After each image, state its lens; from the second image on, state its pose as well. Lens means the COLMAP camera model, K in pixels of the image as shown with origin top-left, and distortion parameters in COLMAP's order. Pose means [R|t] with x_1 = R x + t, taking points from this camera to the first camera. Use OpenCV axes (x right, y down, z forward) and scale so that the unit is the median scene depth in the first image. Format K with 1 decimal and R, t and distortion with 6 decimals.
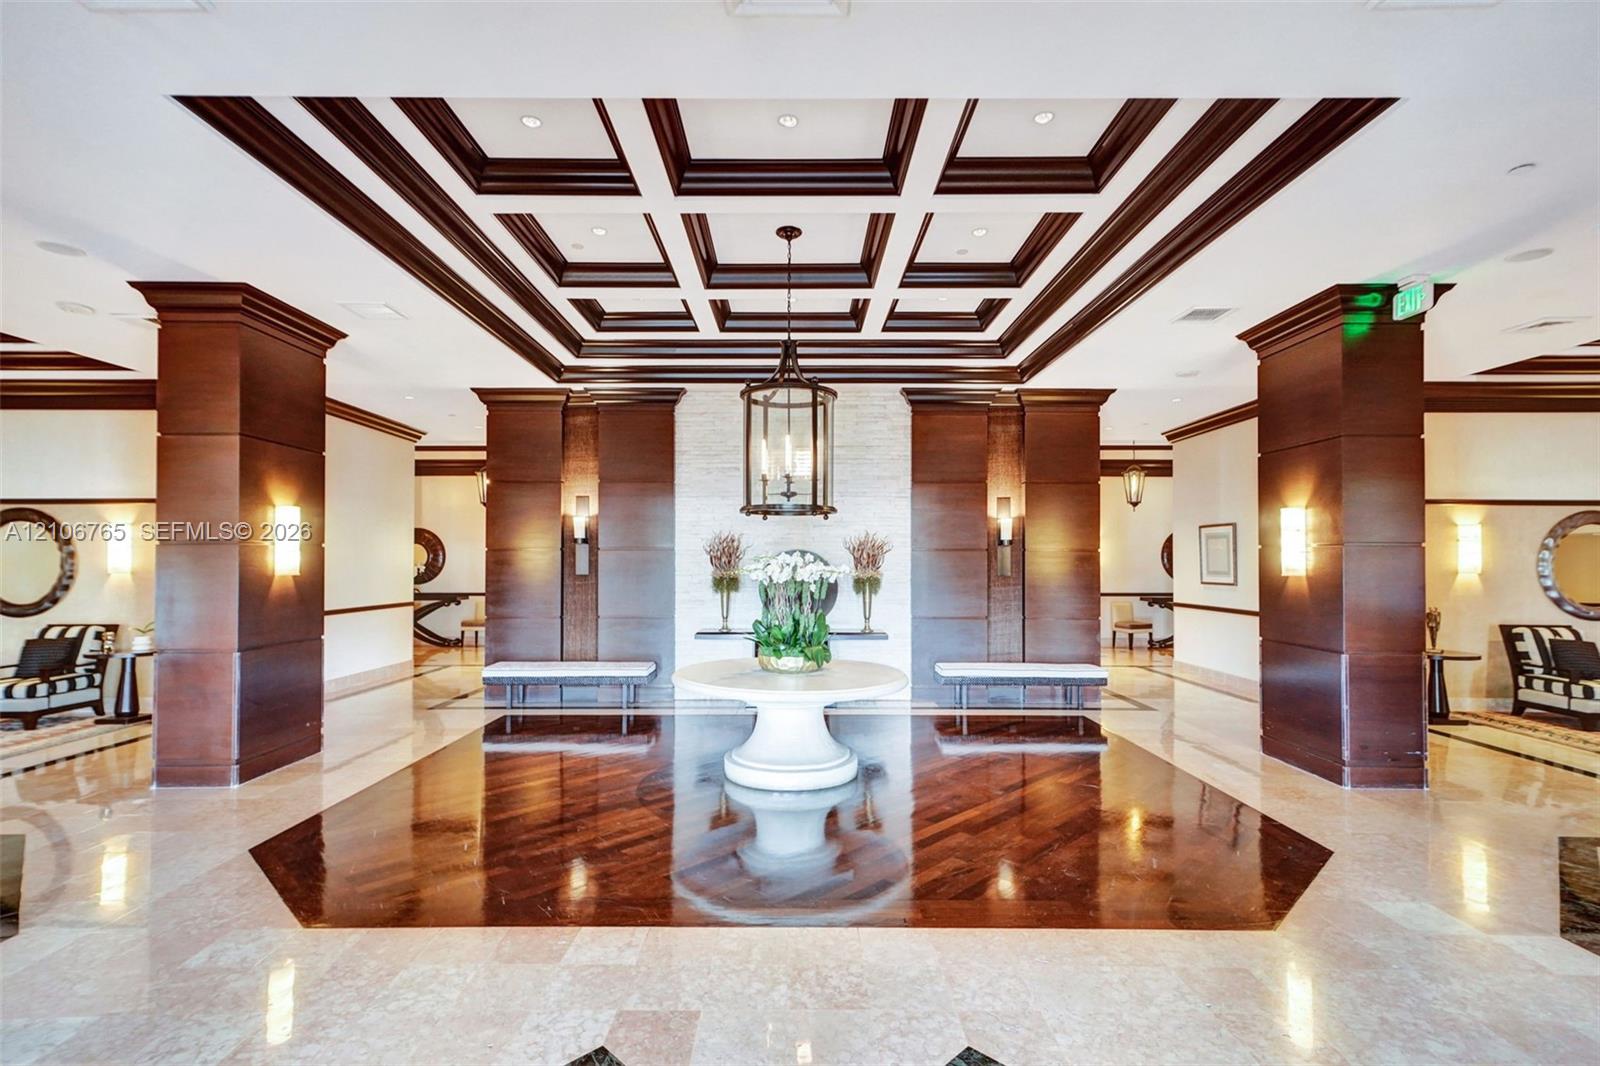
lens RADIAL K [[757.3, 0, 799.6], [0, 757.3, 561.3], [0, 0, 1]] dist [-0.000239, 0.000083]
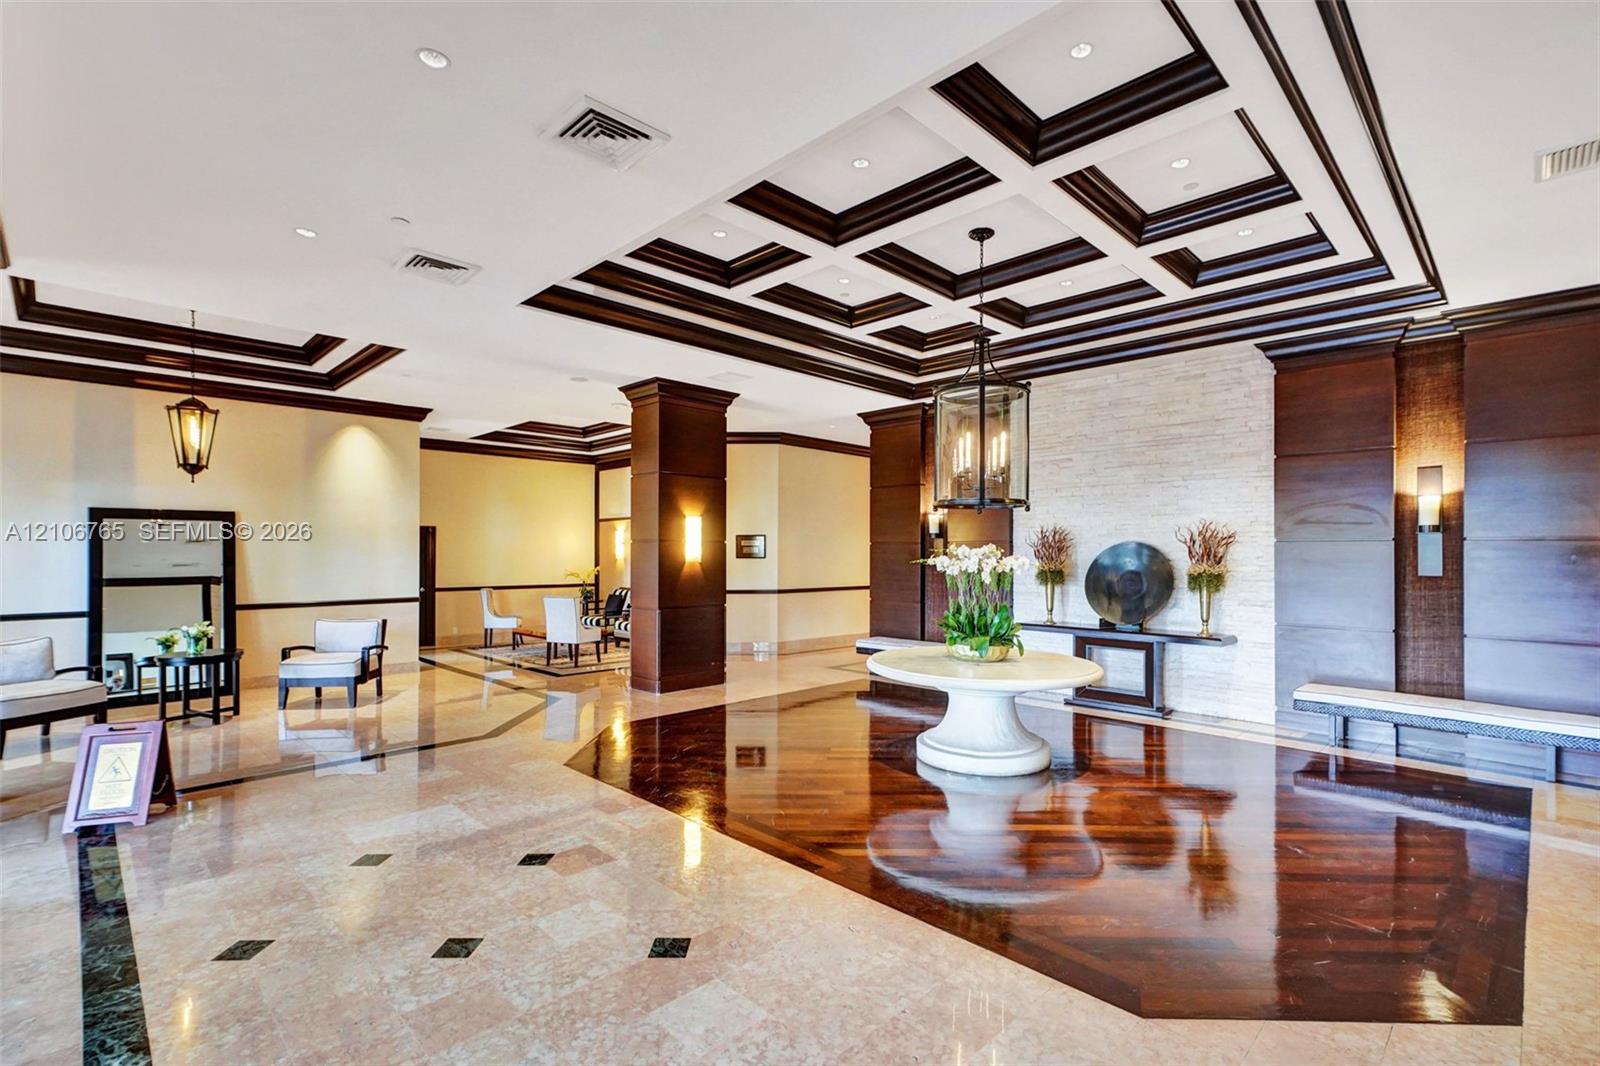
lens RADIAL K [[734.4, 0, 791.3], [0, 734.4, 558.7], [0, 0, 1]] dist [0.000612, 0.001867]
pose [[0.698672, 0.007145, -0.715407, 0.377940], [-0.003414, 0.999972, 0.006653, 0.000821], [0.715434, -0.002206, 0.698677, 0.085214]]
